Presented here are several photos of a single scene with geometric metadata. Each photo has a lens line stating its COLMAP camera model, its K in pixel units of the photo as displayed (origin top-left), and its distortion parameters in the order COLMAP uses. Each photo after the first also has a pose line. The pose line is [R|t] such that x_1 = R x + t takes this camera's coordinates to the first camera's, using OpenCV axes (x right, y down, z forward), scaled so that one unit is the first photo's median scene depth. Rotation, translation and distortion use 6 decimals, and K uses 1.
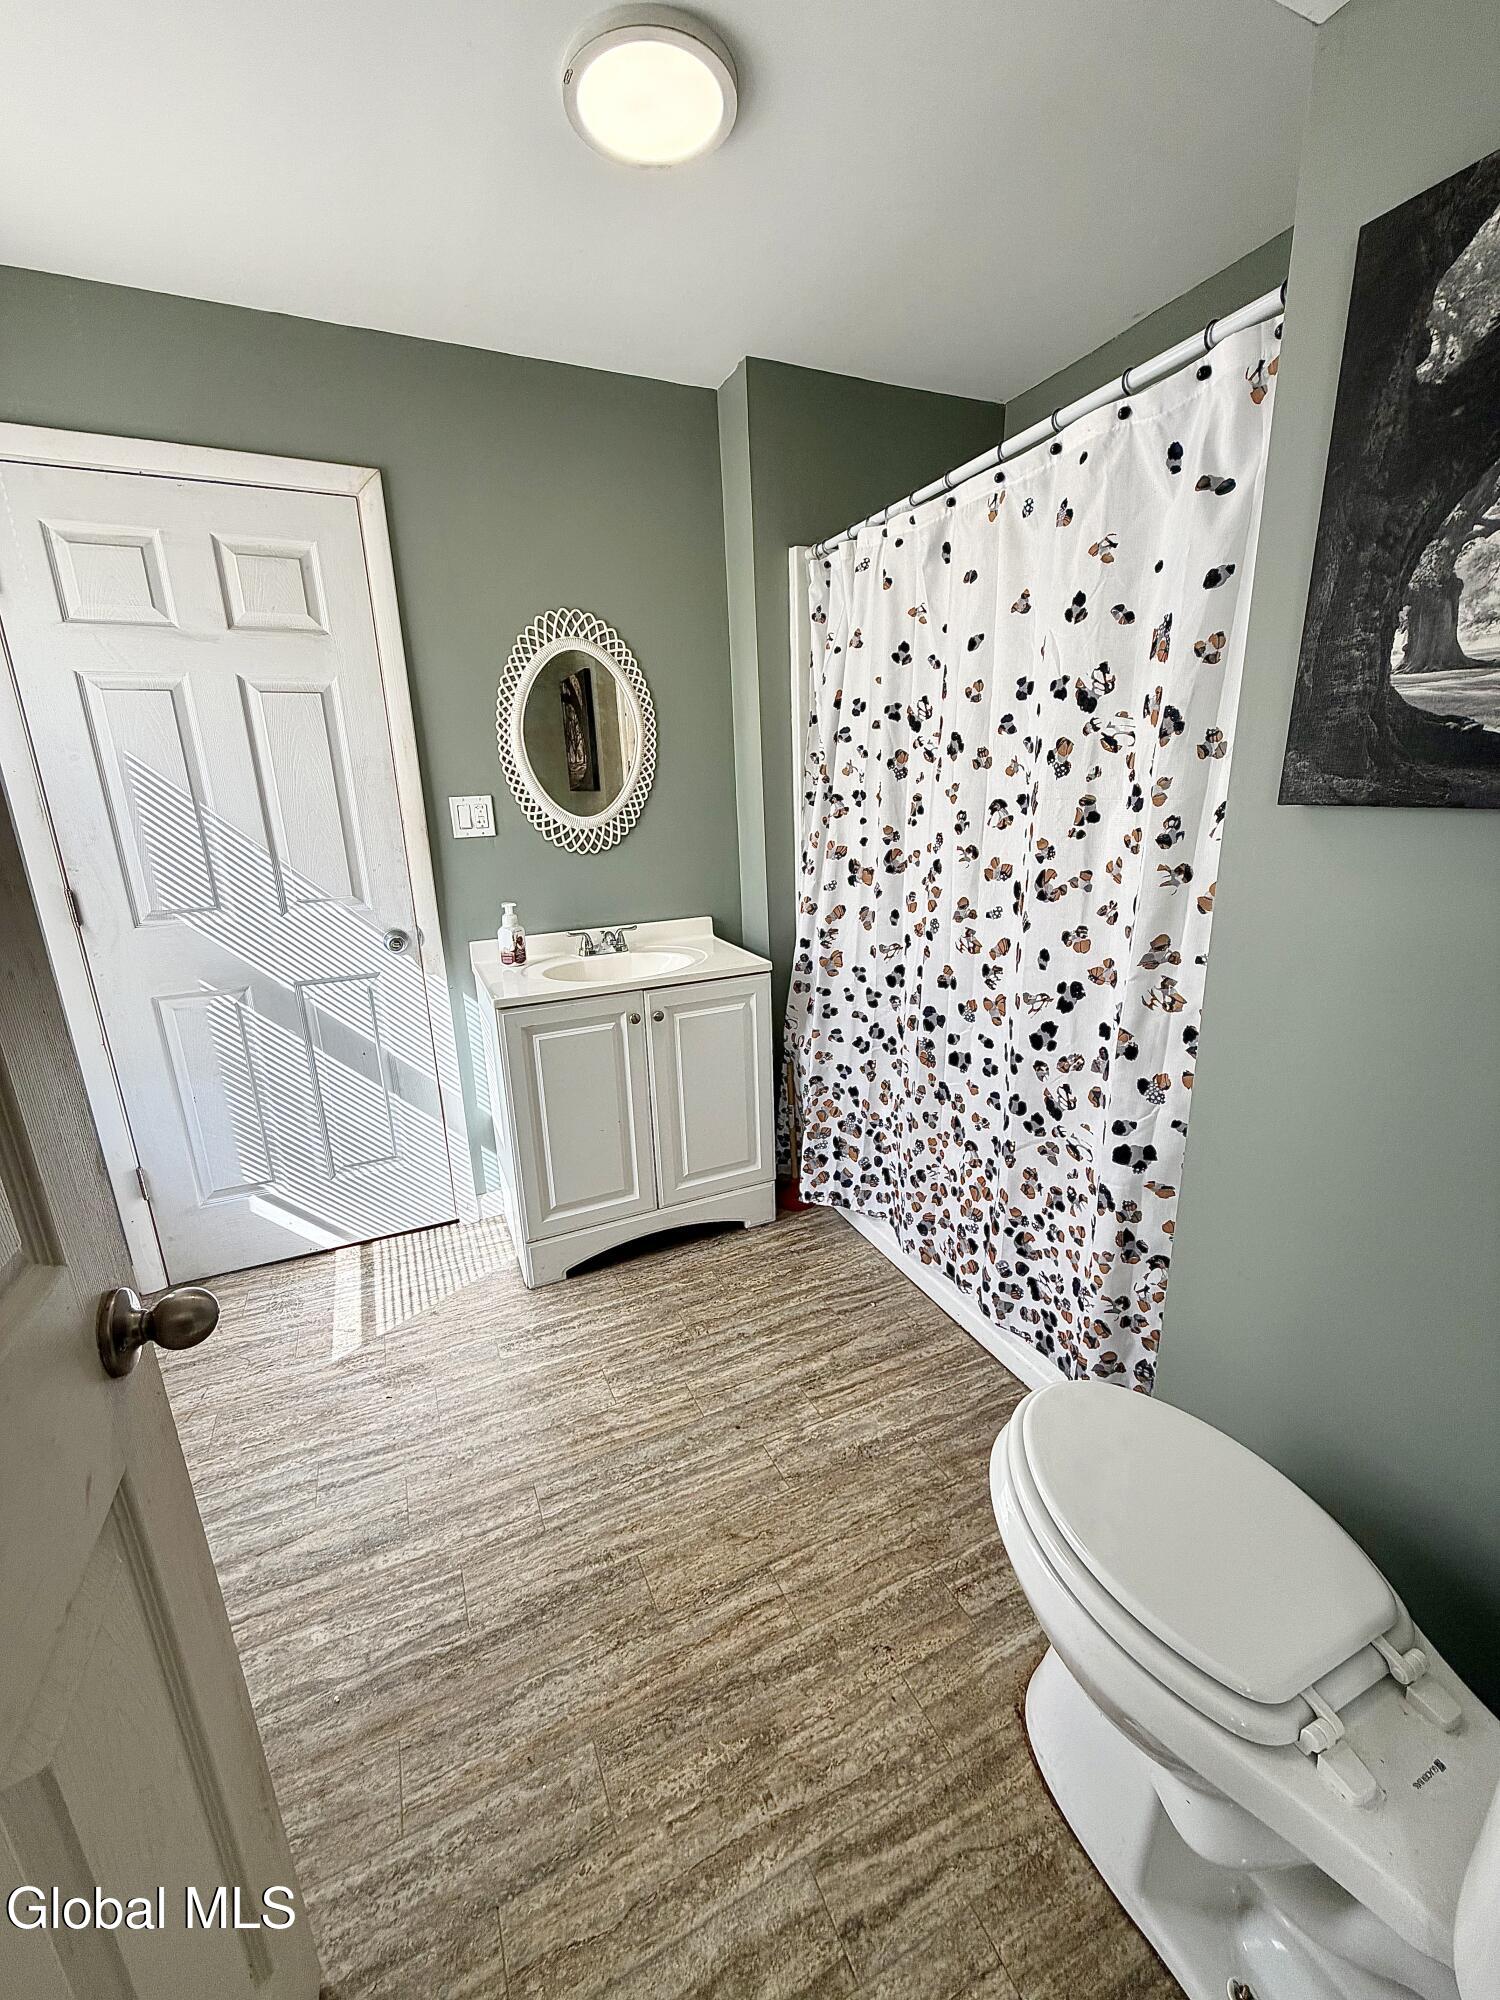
lens RADIAL K [[805.3, 0, 750.0], [0, 805.3, 1000.0], [0, 0, 1]] dist [-0.000635, -0.000012]
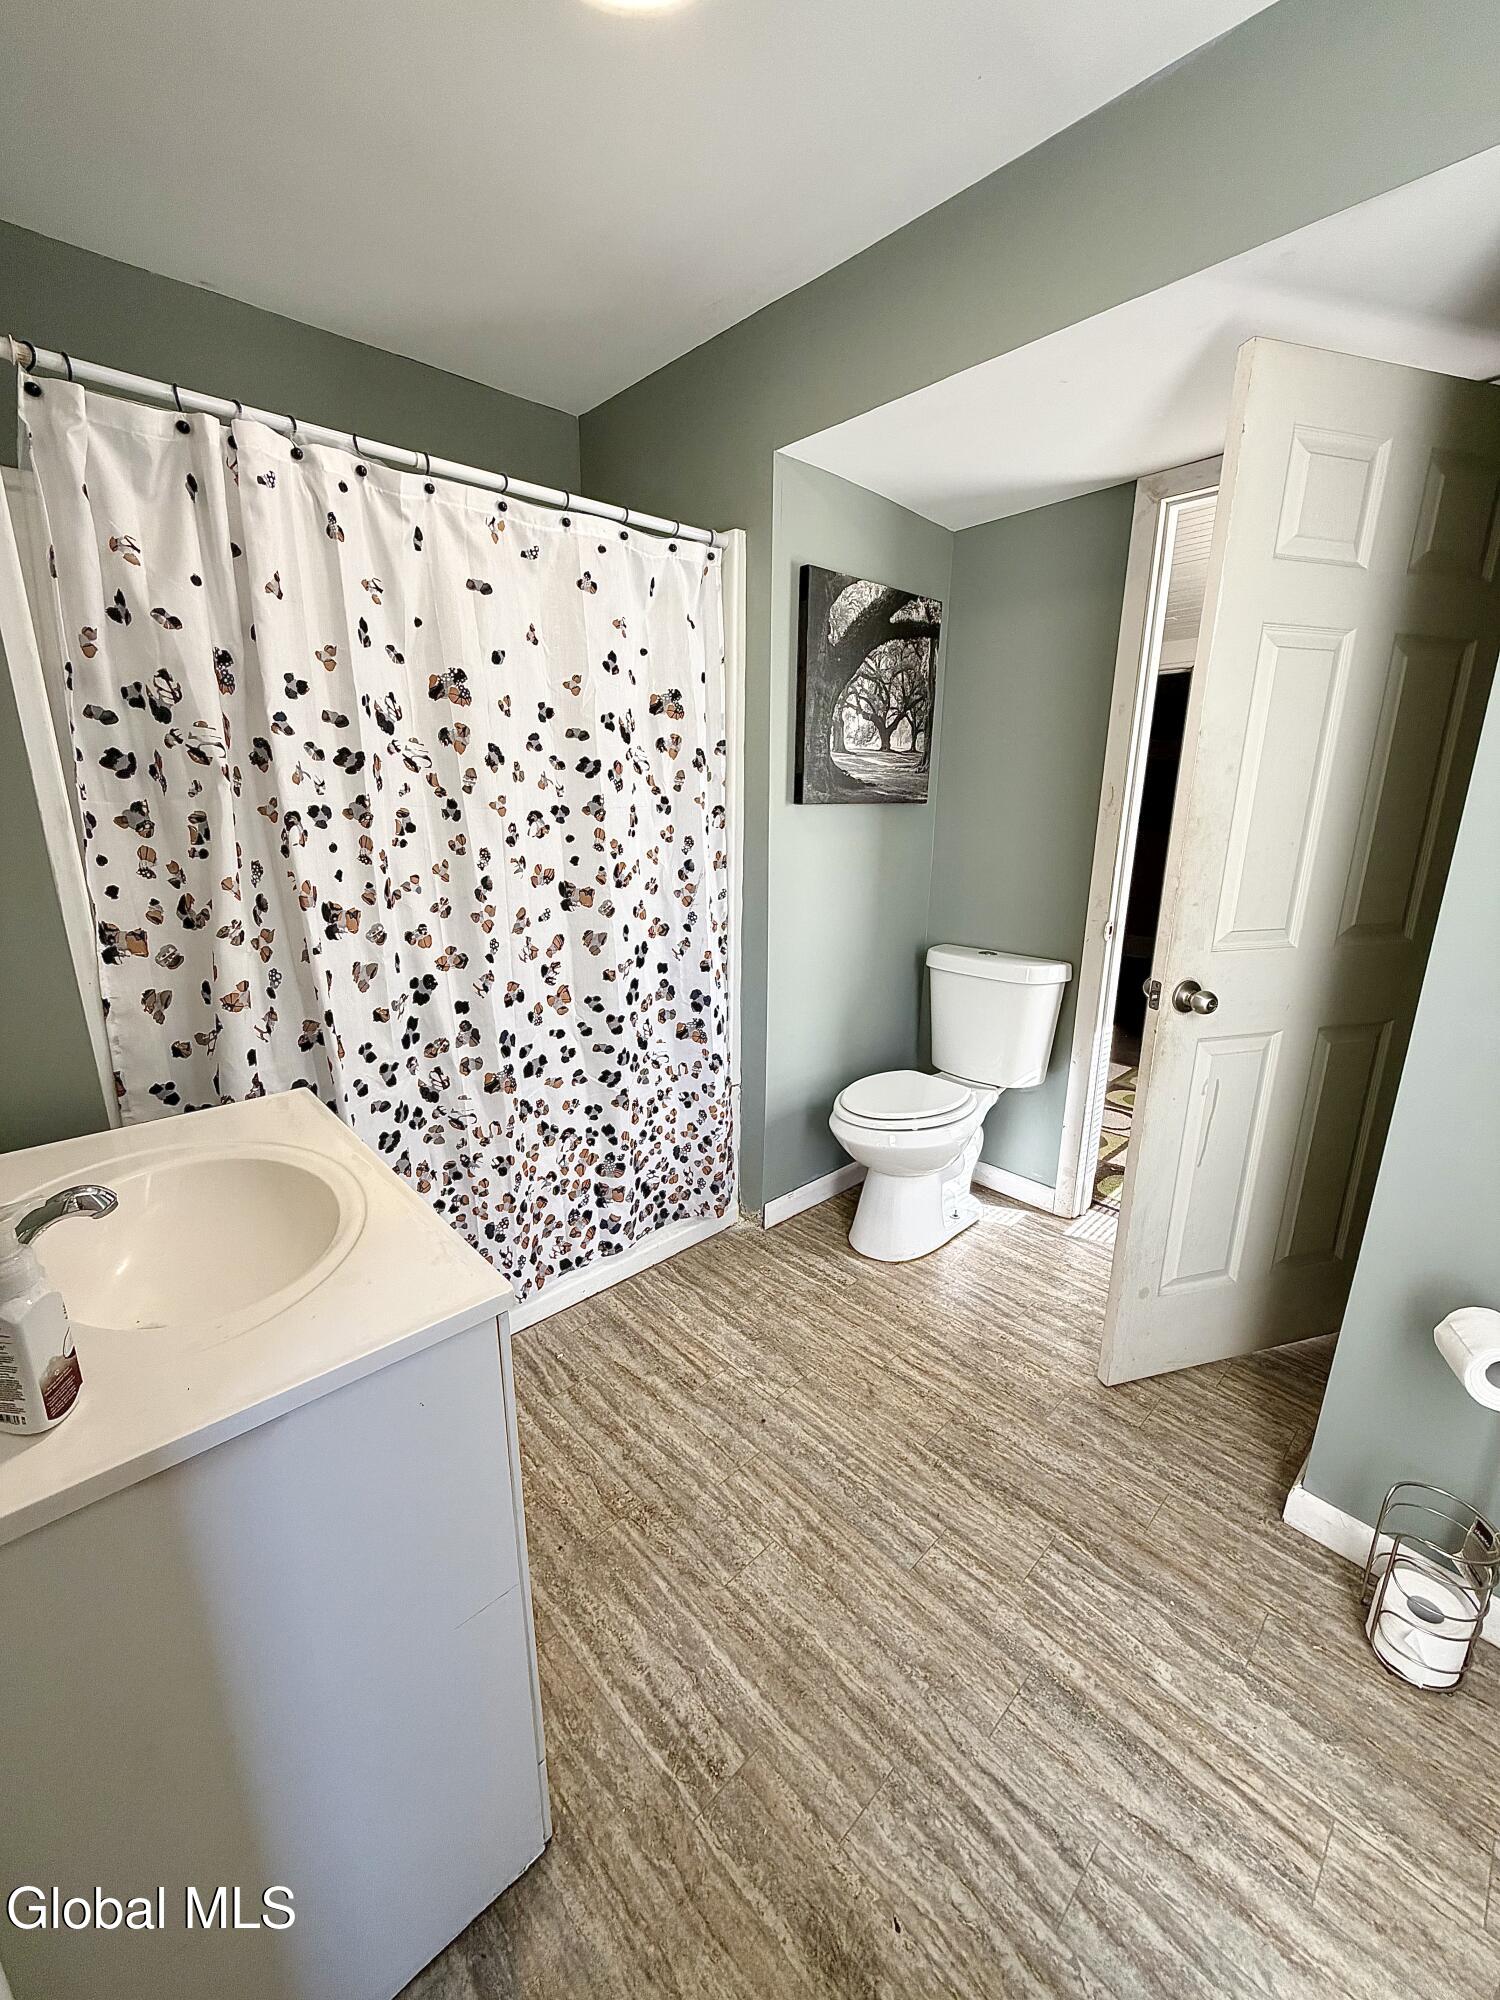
lens RADIAL K [[805.3, 0, 750.0], [0, 805.3, 1000.0], [0, 0, 1]] dist [-0.000635, -0.000012]
pose [[-0.330836, -0.216252, 0.918576, -0.843035], [0.257611, 0.915723, 0.308362, -0.278924], [-0.907846, 0.338652, -0.247245, 1.104772]]
